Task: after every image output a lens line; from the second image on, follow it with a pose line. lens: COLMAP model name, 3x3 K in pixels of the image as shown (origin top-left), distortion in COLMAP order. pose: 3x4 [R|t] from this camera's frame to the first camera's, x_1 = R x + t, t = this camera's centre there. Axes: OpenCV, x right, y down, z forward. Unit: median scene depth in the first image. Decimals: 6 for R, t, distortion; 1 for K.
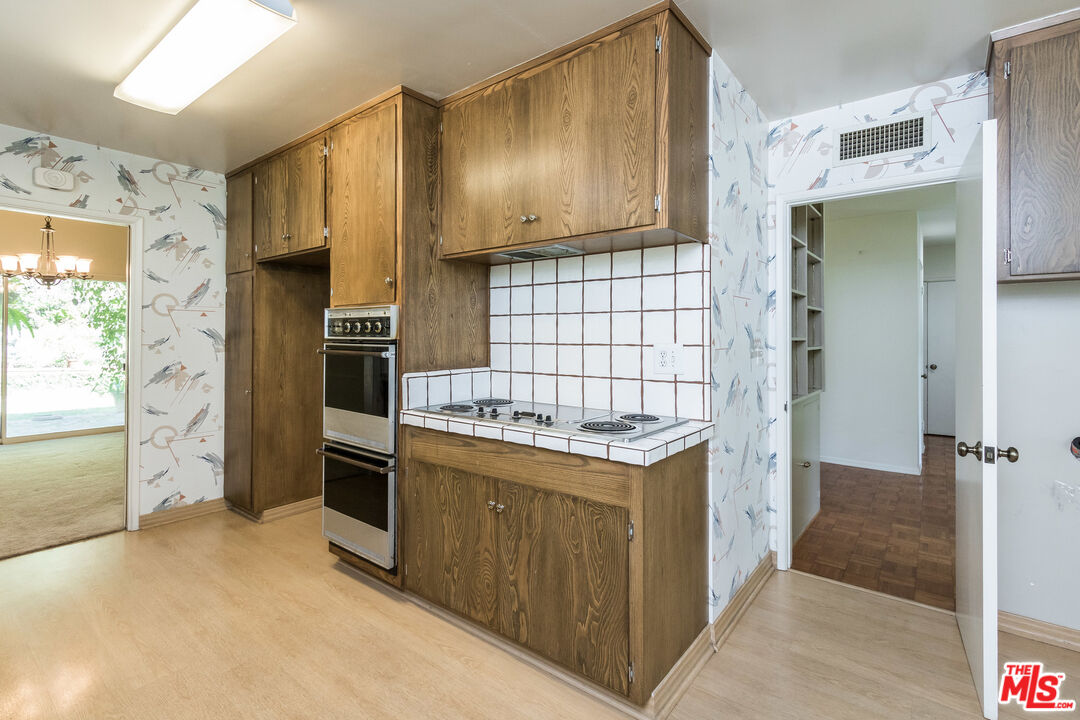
lens RADIAL K [[507.1, 0, 520.2], [0, 507.1, 335.8], [0, 0, 1]] dist [0.003868, 0.001139]
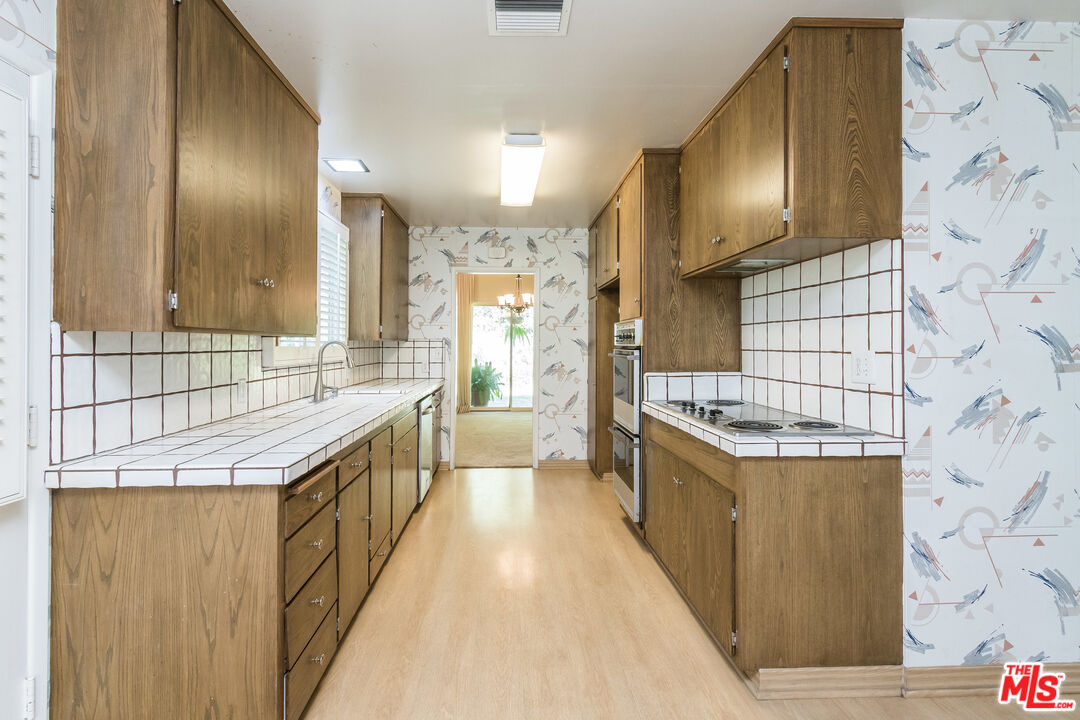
lens RADIAL K [[507.1, 0, 533.6], [0, 507.1, 344.1], [0, 0, 1]] dist [0.003868, 0.001139]
pose [[0.671692, -0.002190, -0.740827, 0.499425], [0.001867, 0.999997, -0.001264, 0.003169], [0.740828, -0.000534, 0.671694, -0.063870]]
